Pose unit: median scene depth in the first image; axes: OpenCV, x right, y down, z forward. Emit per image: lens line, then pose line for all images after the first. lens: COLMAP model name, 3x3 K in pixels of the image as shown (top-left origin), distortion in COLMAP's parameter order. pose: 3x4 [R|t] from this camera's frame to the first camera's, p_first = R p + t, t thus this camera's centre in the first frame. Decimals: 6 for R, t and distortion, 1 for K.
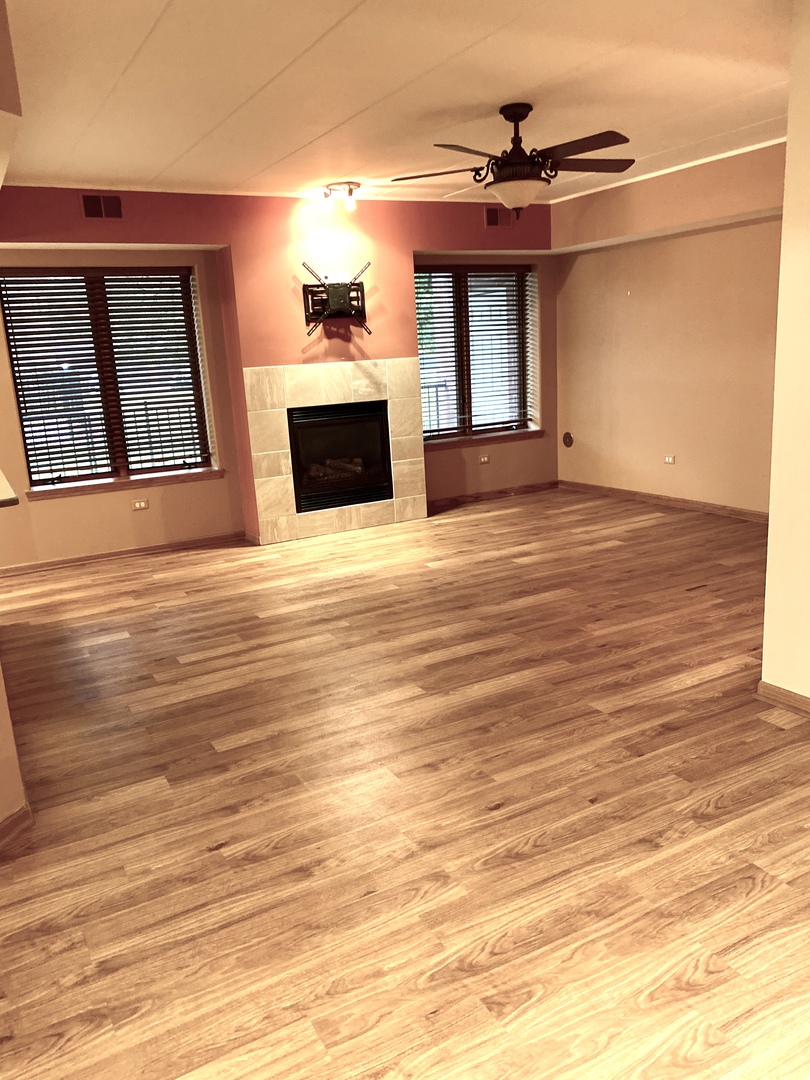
lens RADIAL K [[835.1, 0, 402.4], [0, 835.1, 544.1], [0, 0, 1]] dist [0.145170, -0.350366]
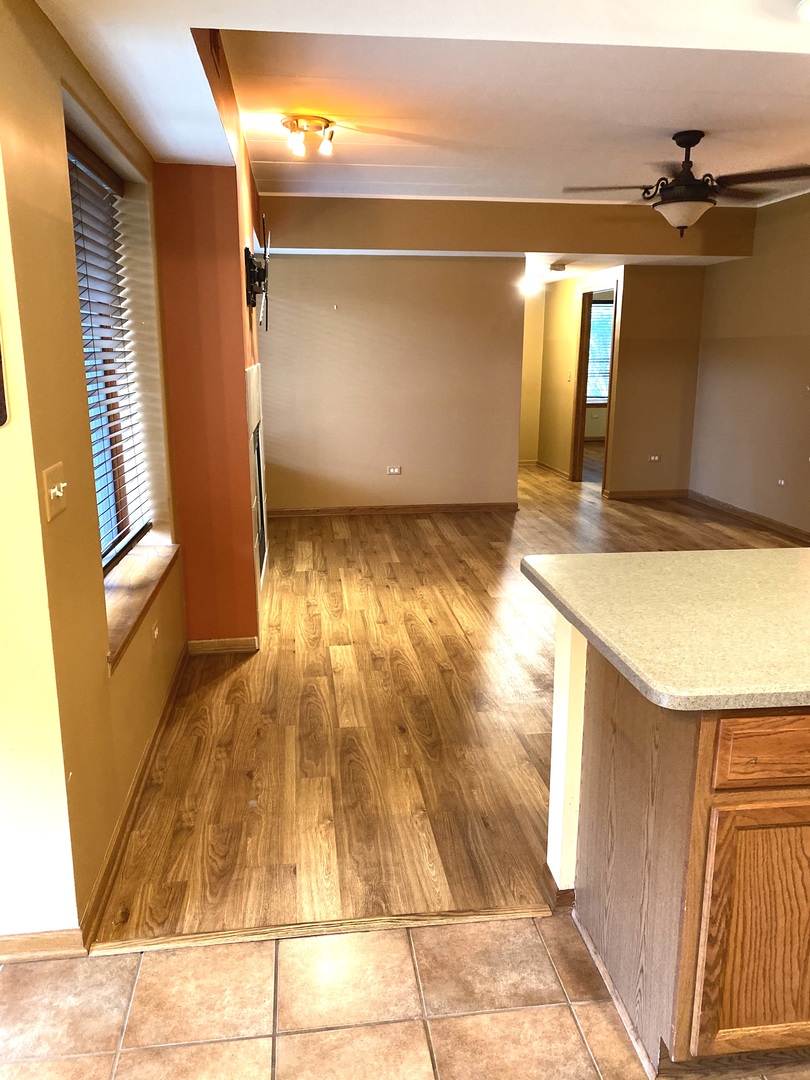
lens RADIAL K [[831.4, 0, 410.4], [0, 831.4, 535.5], [0, 0, 1]] dist [0.048498, -0.066904]
pose [[0.361905, -0.152685, 0.919626, -0.828967], [0.196227, 0.976870, 0.084967, -0.135218], [-0.911328, 0.149705, 0.383496, 0.776545]]
